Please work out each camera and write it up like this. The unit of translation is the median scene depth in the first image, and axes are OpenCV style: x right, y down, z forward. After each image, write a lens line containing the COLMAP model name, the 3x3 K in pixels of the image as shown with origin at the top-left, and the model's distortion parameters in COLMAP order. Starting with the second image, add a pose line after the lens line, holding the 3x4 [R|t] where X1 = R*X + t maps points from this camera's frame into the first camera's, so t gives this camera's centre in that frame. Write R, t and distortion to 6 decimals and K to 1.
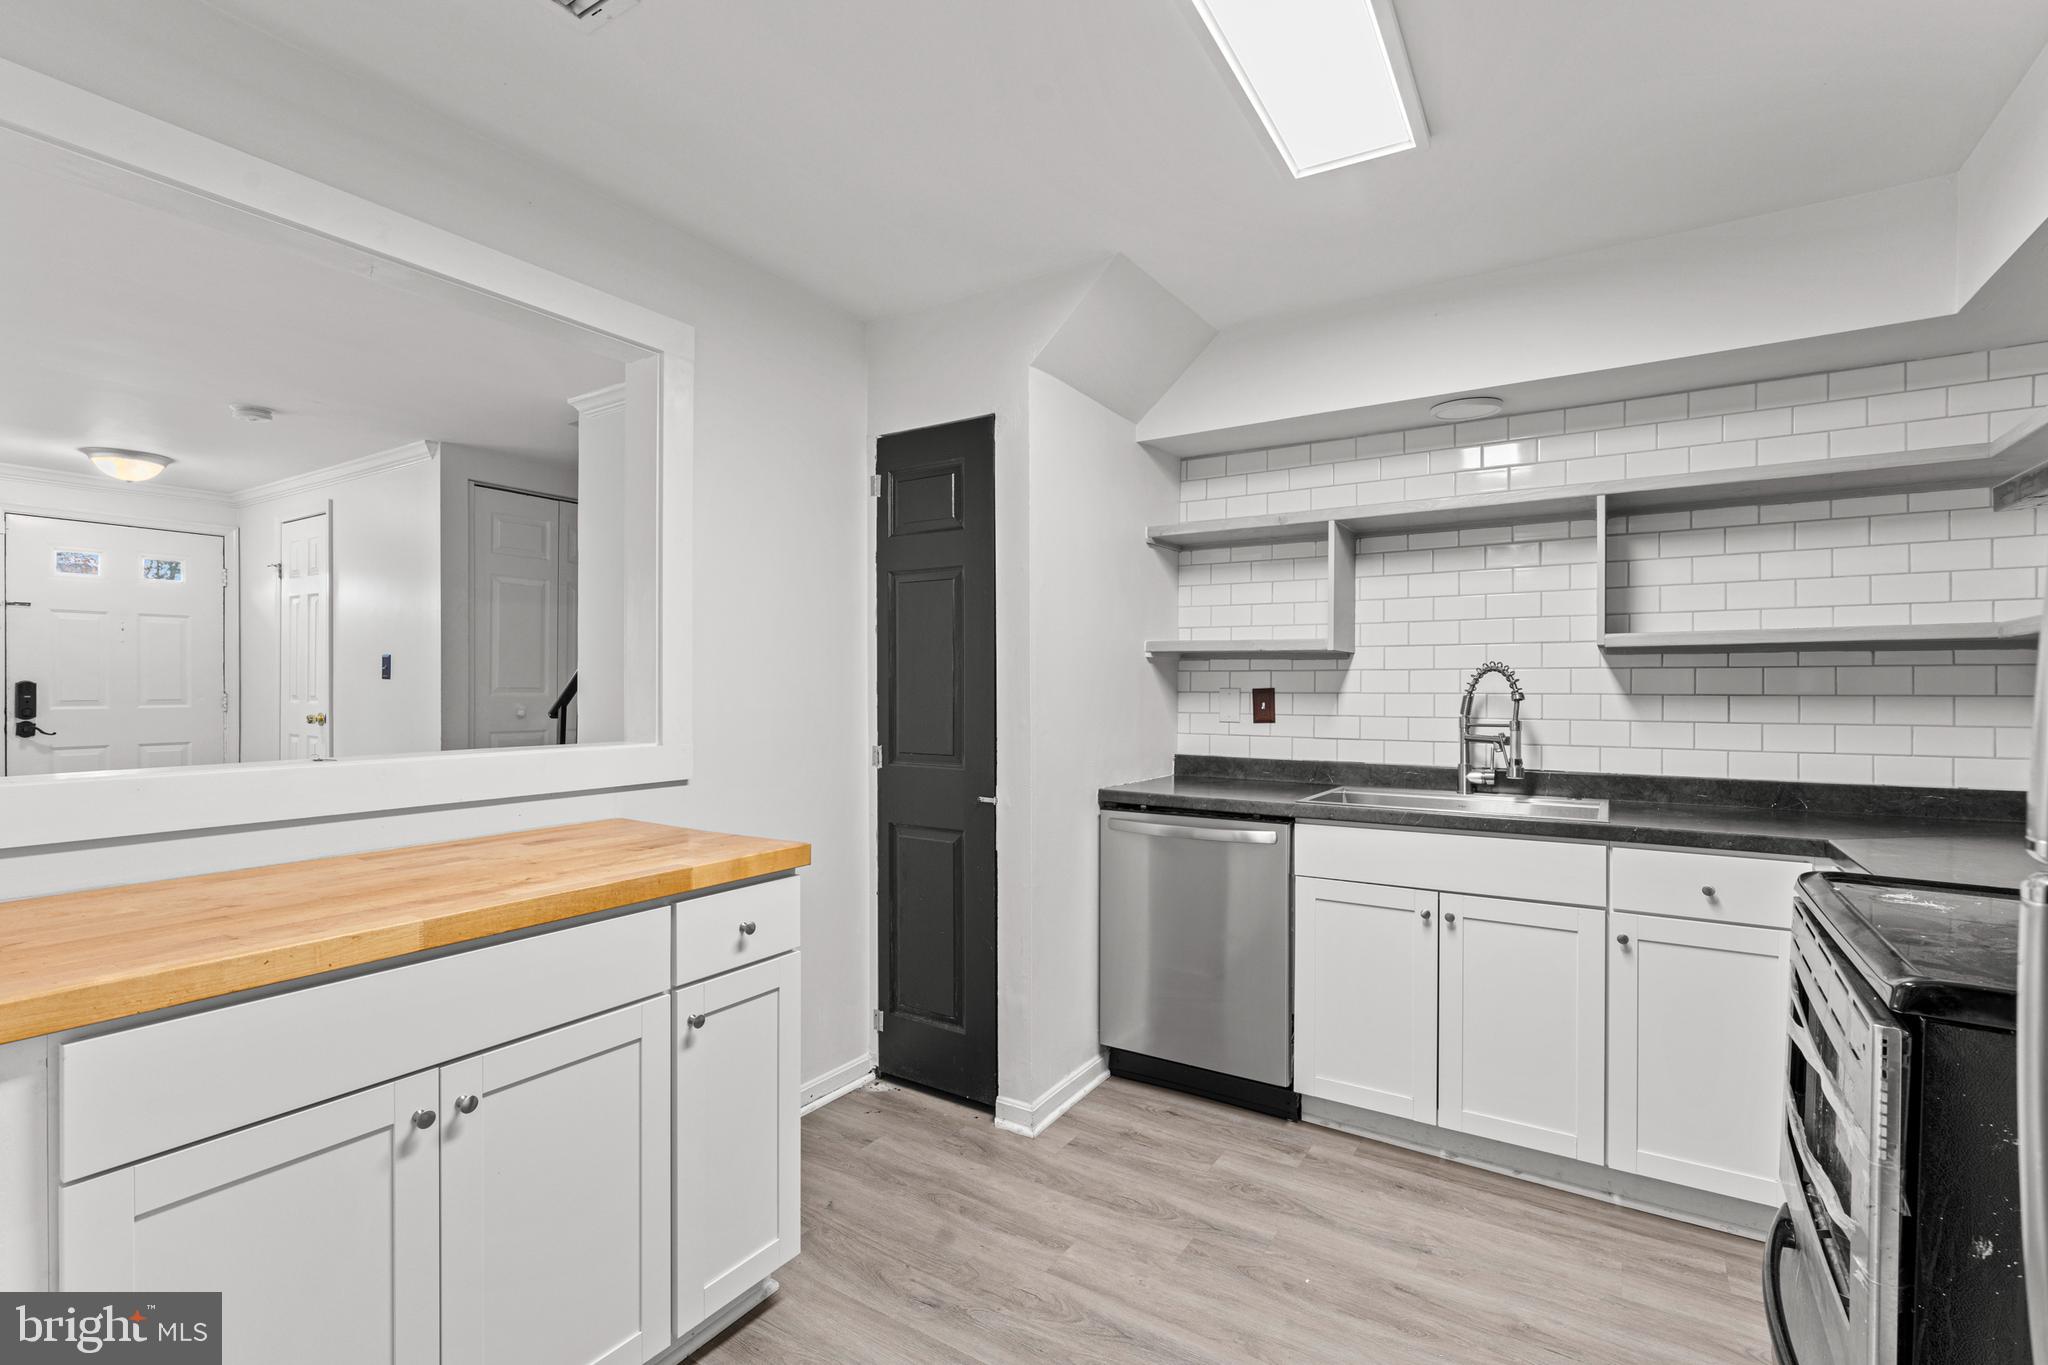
lens RADIAL K [[940.3, 0, 1030.7], [0, 940.3, 692.2], [0, 0, 1]] dist [-0.002369, -0.000375]
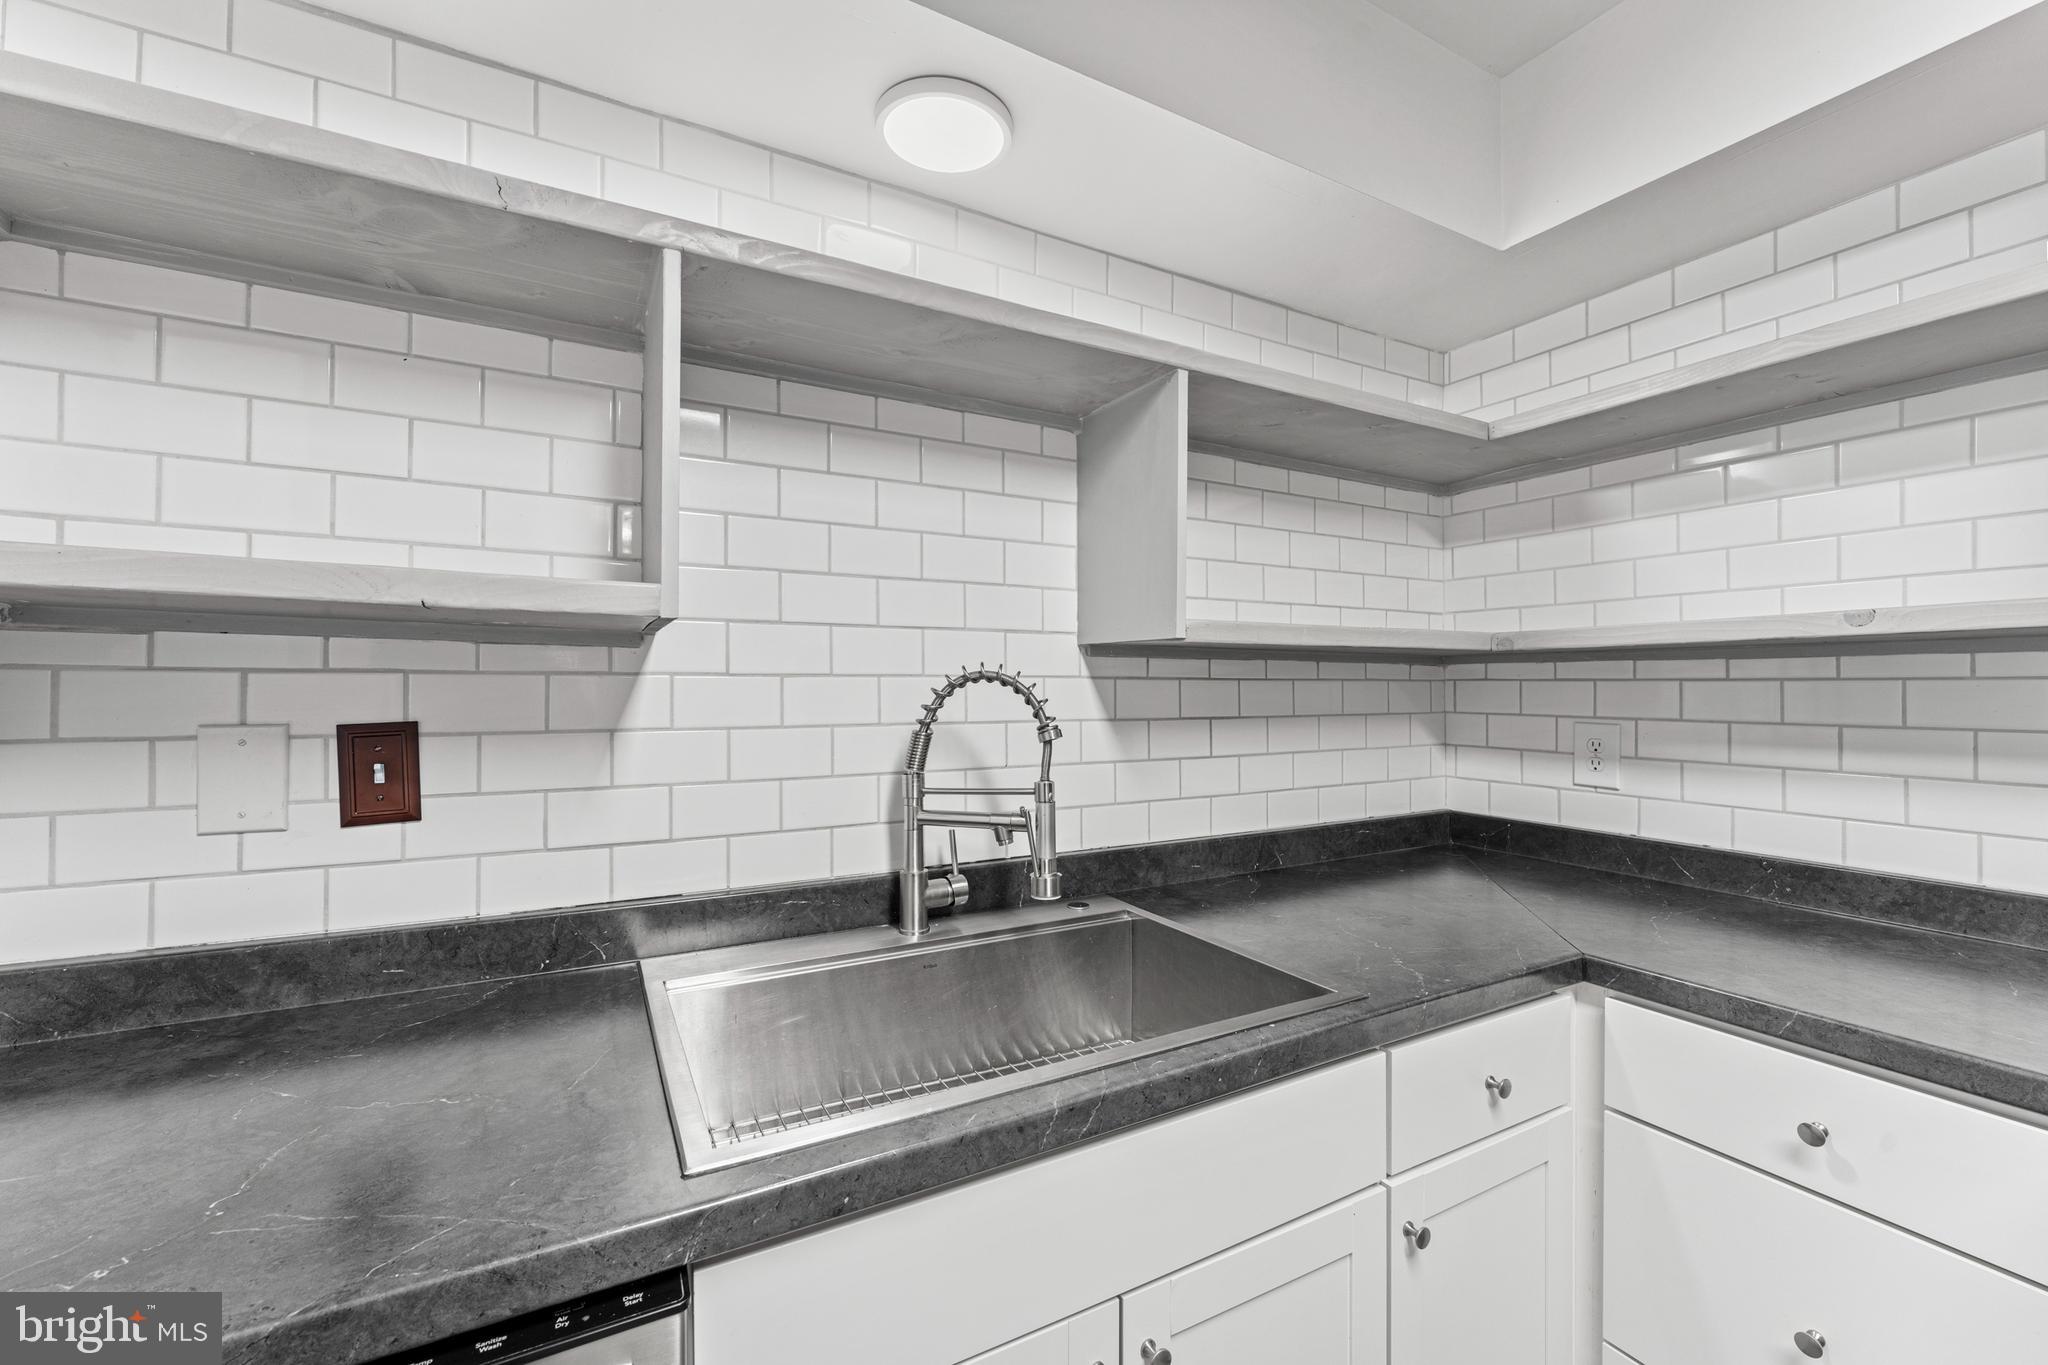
lens RADIAL K [[818.9, 0, 1007.3], [0, 818.9, 690.3], [0, 0, 1]] dist [-0.002593, 0.001119]
pose [[0.496109, -0.002653, 0.868256, 0.123213], [0.005677, 0.999984, -0.000189, -0.017682], [-0.868241, 0.005023, 0.496117, 0.783104]]
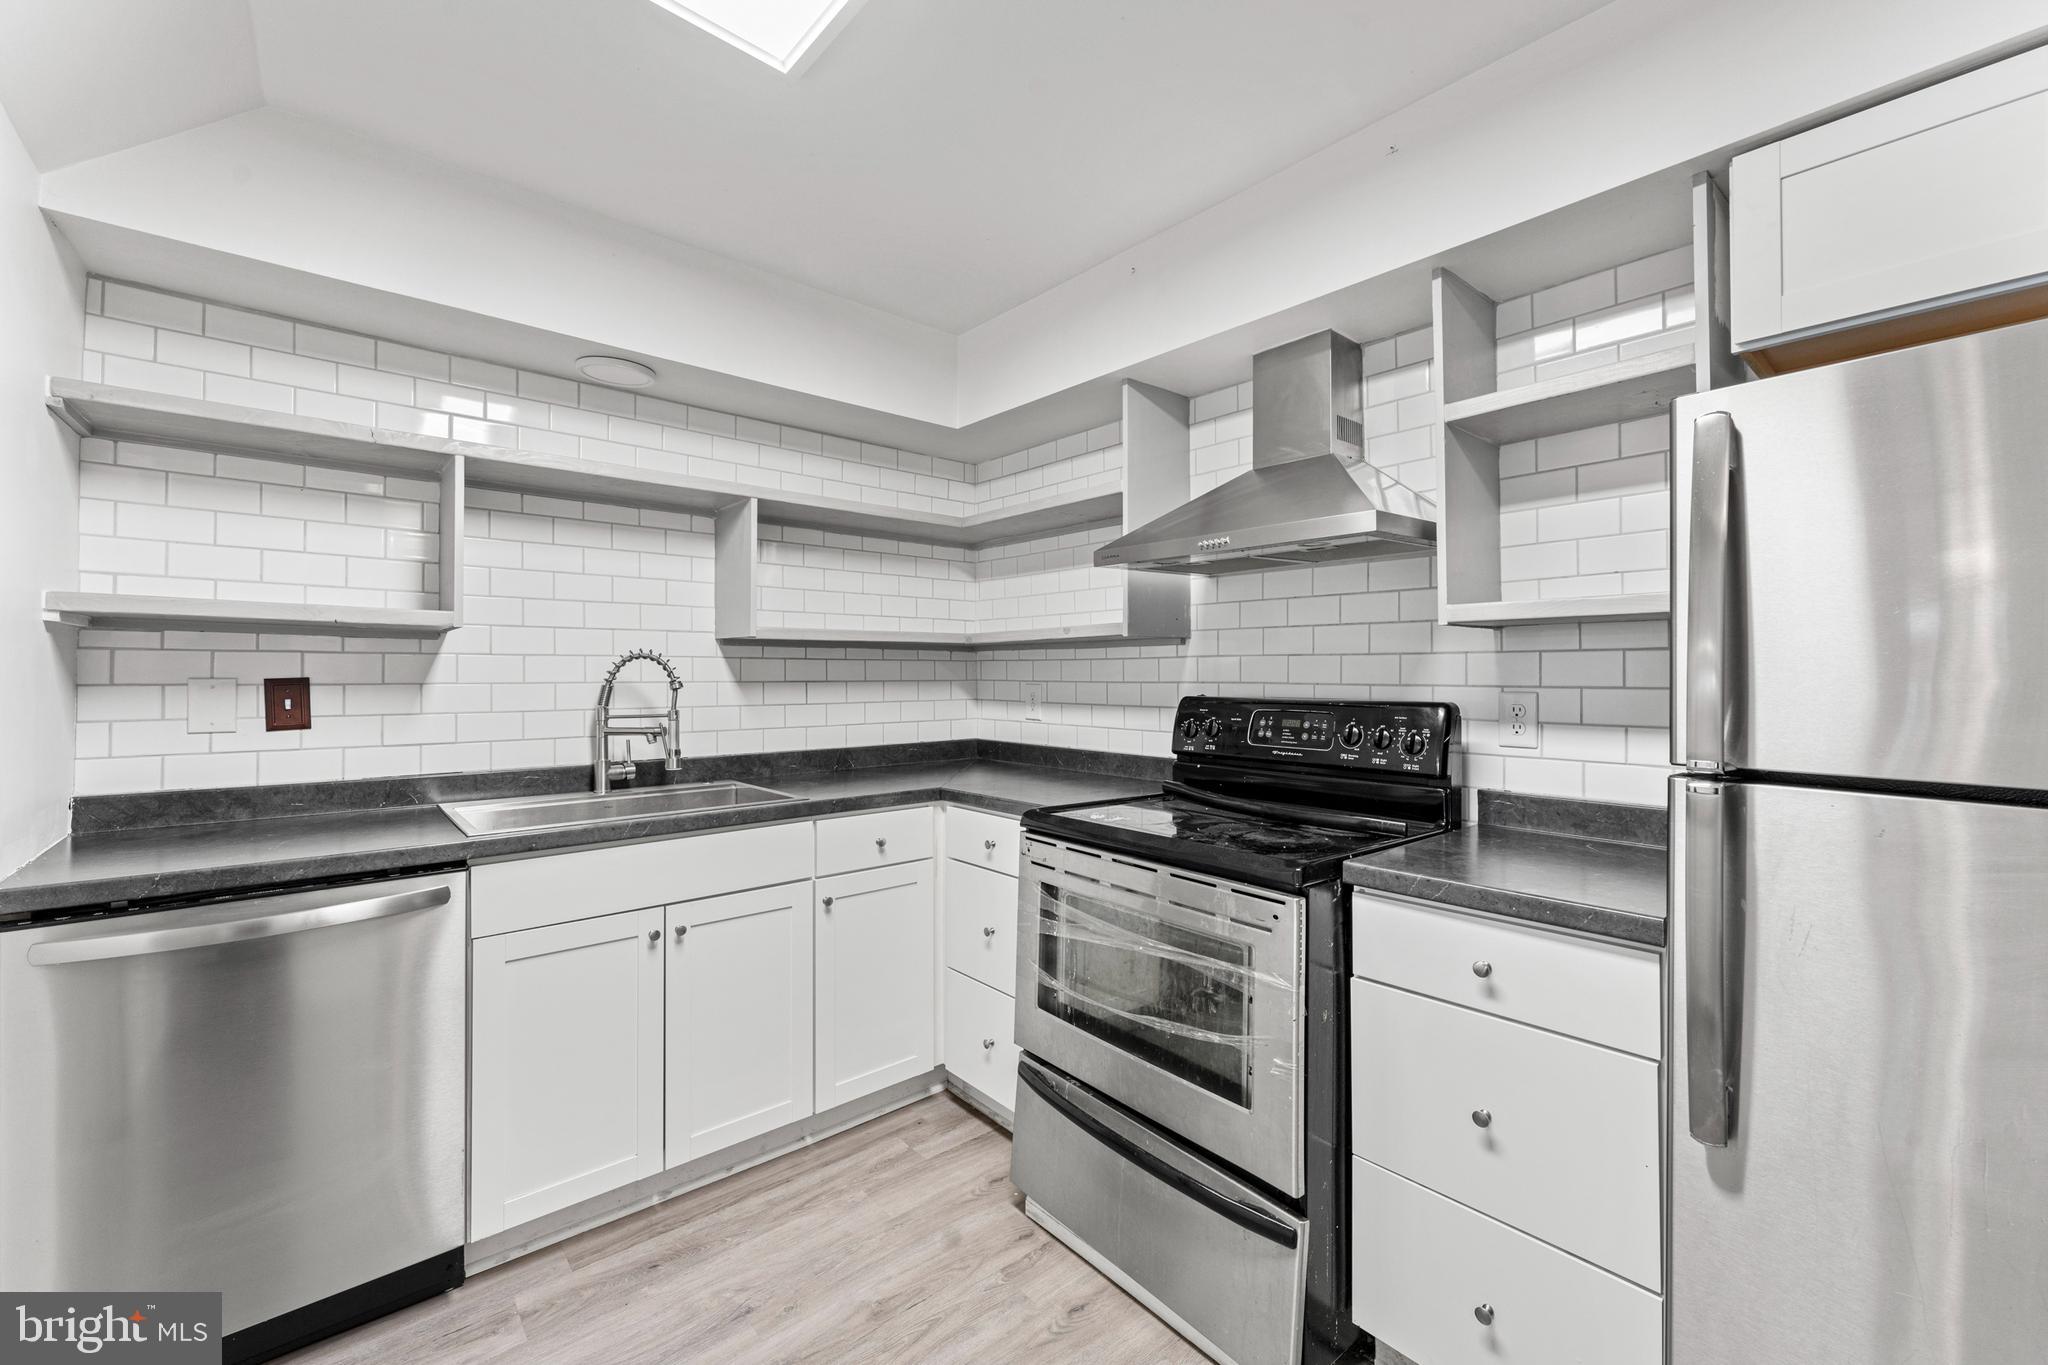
lens RADIAL K [[818.9, 0, 1021.9], [0, 818.9, 670.7], [0, 0, 1]] dist [-0.002593, 0.001119]
pose [[0.283345, 0.003599, 0.959011, -0.191019], [0.007712, 0.999952, -0.006031, -0.002325], [-0.958987, 0.009105, 0.283303, 0.405356]]
